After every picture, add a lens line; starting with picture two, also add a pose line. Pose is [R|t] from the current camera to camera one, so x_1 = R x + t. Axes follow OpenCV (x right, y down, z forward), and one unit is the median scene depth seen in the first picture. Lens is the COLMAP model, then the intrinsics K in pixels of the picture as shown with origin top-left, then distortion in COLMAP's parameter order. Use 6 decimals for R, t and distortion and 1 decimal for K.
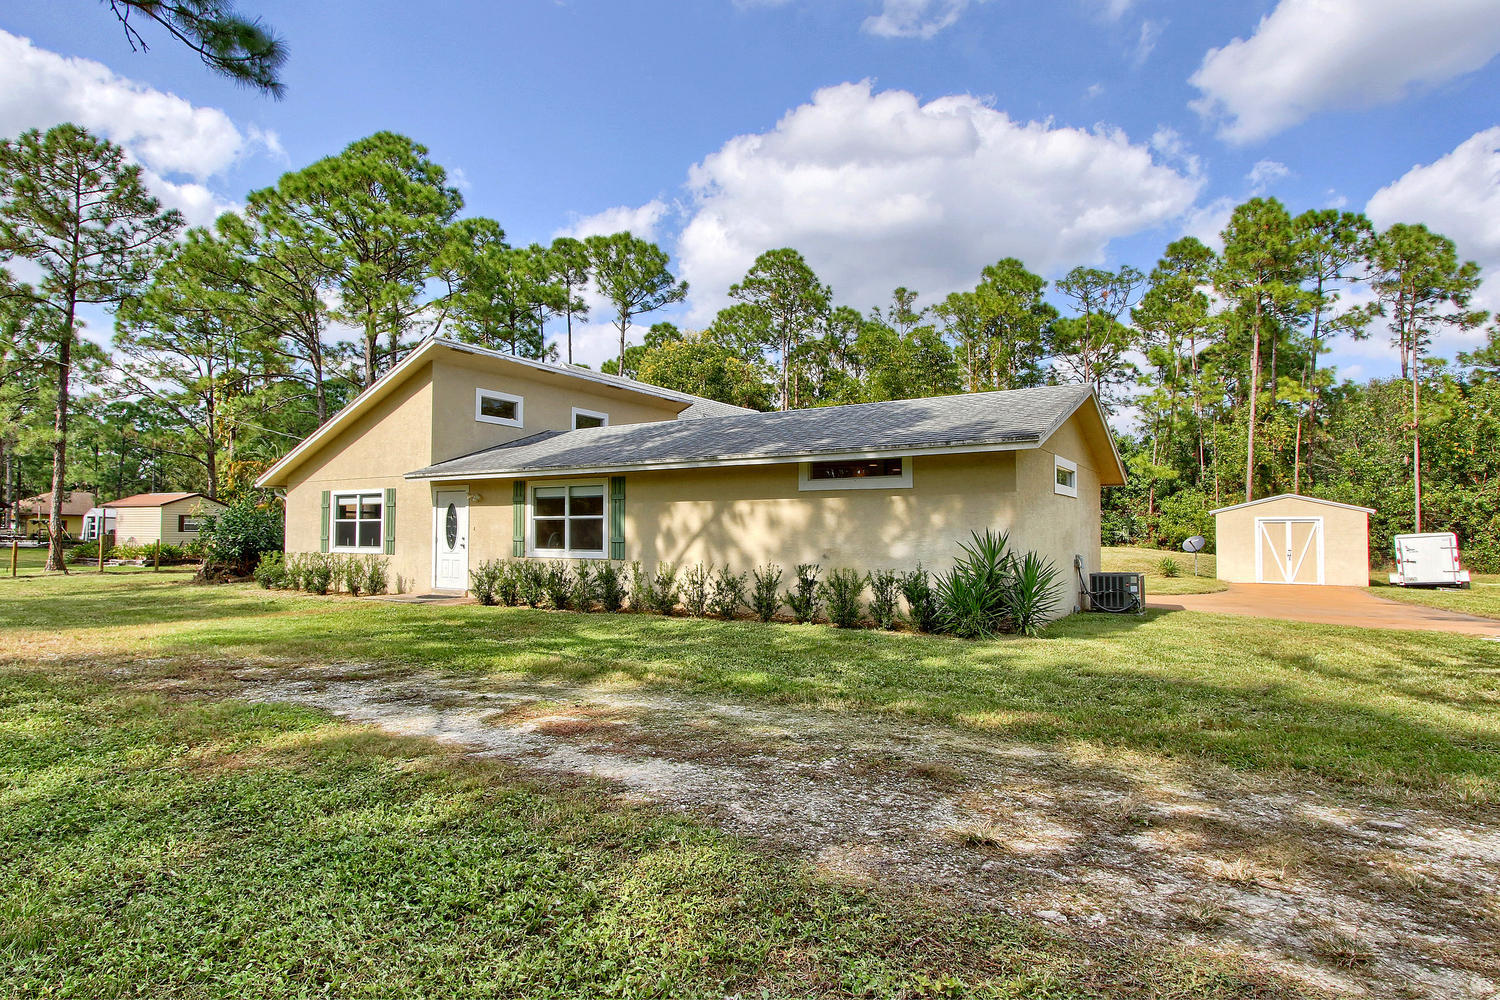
lens RADIAL K [[799.8, 0, 750.4], [0, 799.8, 503.5], [0, 0, 1]] dist [0.000241, -0.001751]
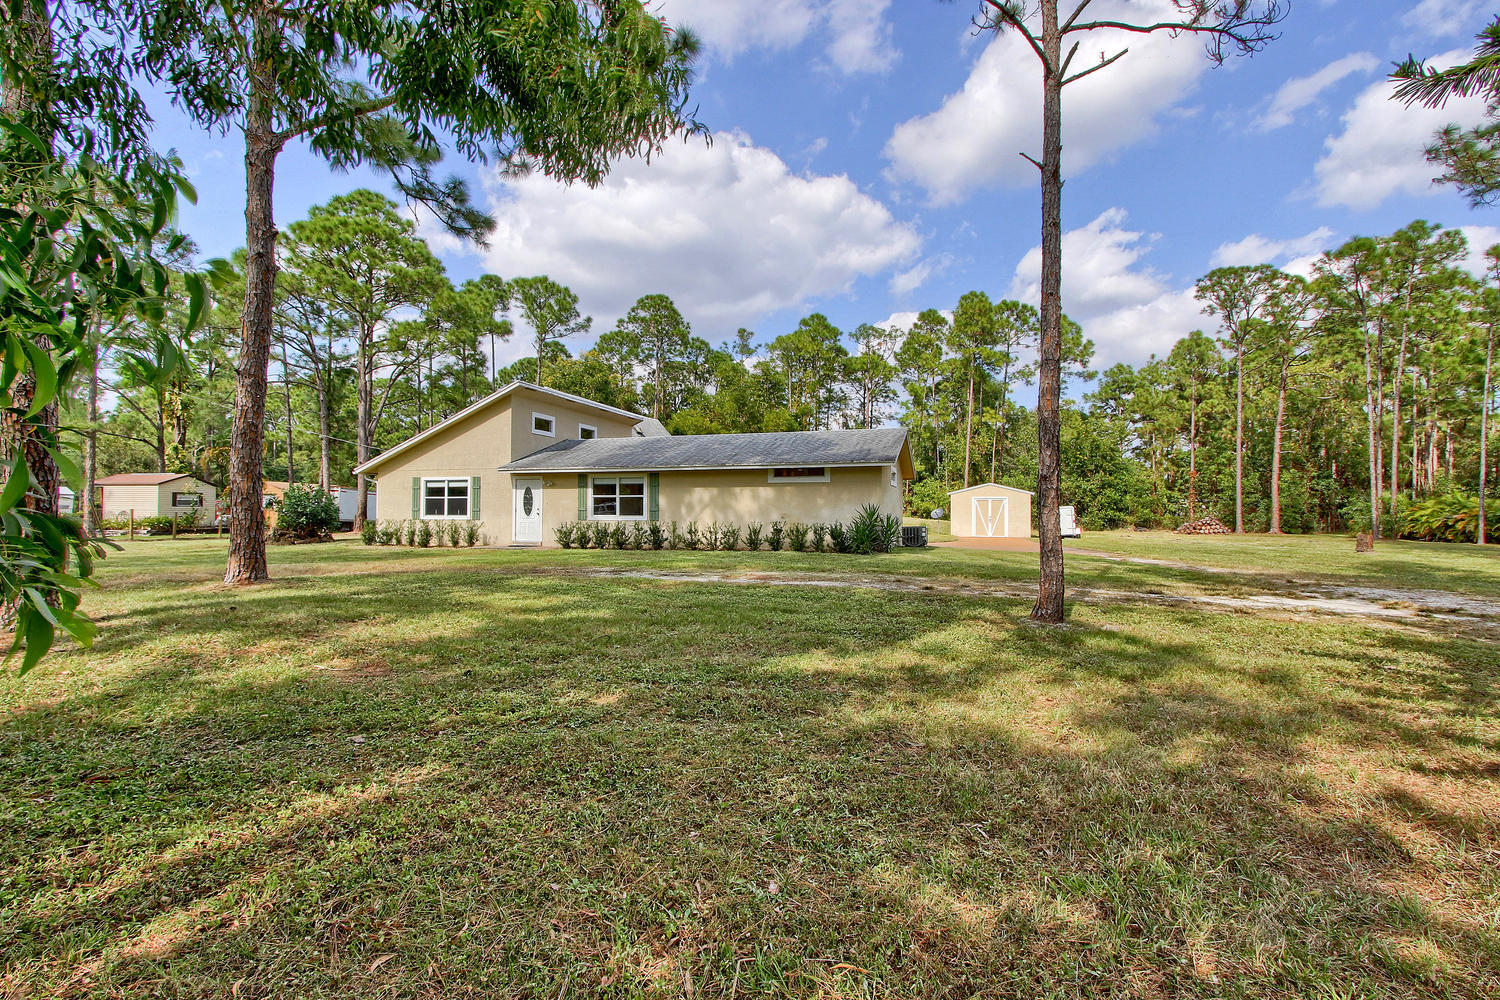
lens RADIAL K [[687.6, 0, 742.9], [0, 687.6, 500.6], [0, 0, 1]] dist [-0.001340, 0.000110]
pose [[0.967513, 0.001740, 0.252815, -0.137729], [-0.008030, 0.999683, 0.023850, -0.004058], [-0.252694, -0.025106, 0.967221, -0.188606]]
